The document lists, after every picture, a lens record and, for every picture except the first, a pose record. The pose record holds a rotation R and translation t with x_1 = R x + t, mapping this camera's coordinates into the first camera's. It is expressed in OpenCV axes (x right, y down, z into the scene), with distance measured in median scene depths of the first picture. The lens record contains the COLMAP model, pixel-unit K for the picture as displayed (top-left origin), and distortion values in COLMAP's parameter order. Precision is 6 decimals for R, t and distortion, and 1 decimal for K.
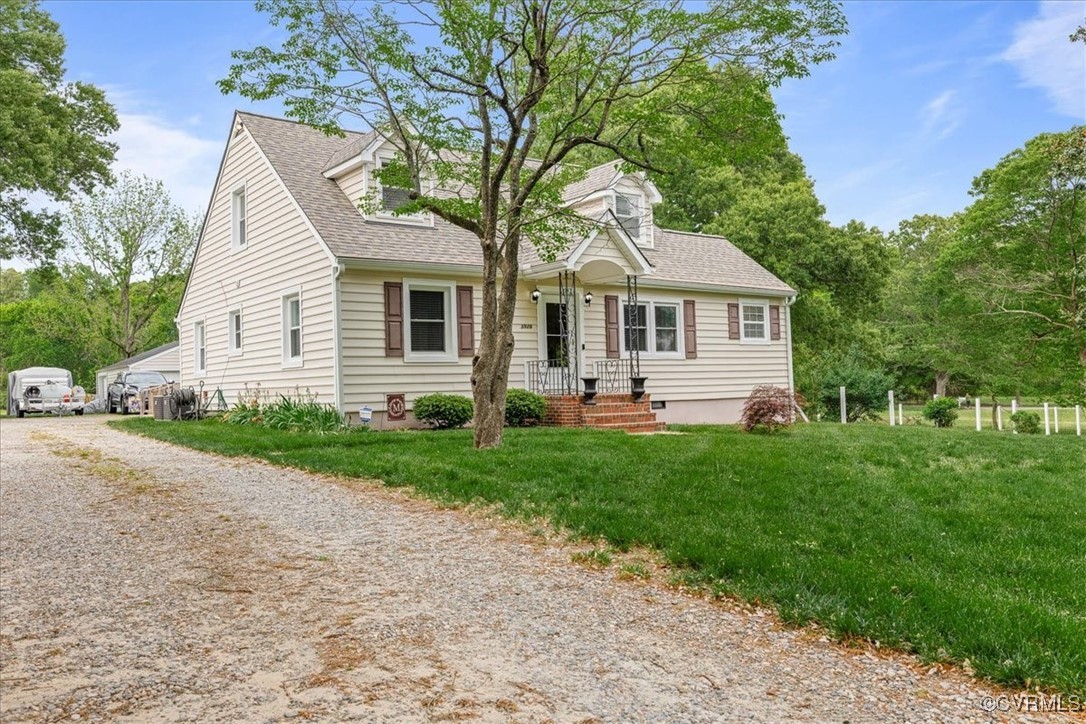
lens RADIAL K [[867.8, 0, 543.0], [0, 867.8, 362.0], [0, 0, 1]] dist [0.004432, -0.000861]
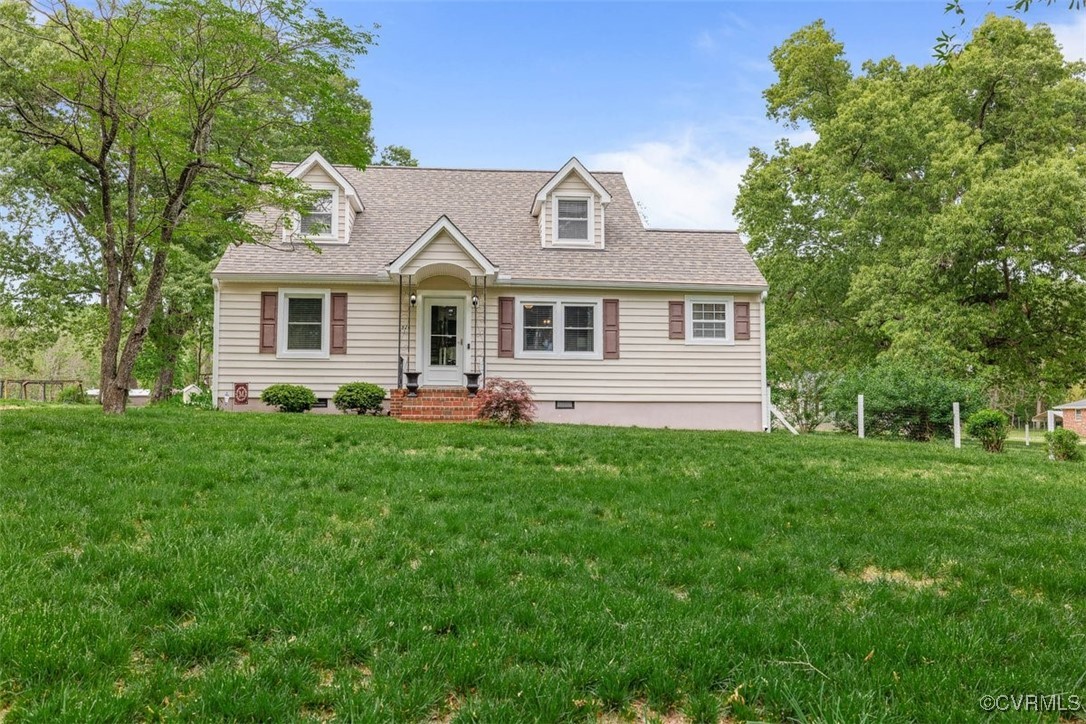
lens RADIAL K [[867.8, 0, 543.0], [0, 867.8, 362.0], [0, 0, 1]] dist [0.004432, -0.000861]
pose [[0.859050, -0.001301, -0.511891, 0.632250], [-0.011579, 0.999692, -0.021972, 0.022807], [0.511761, 0.024803, 0.858770, 0.130030]]
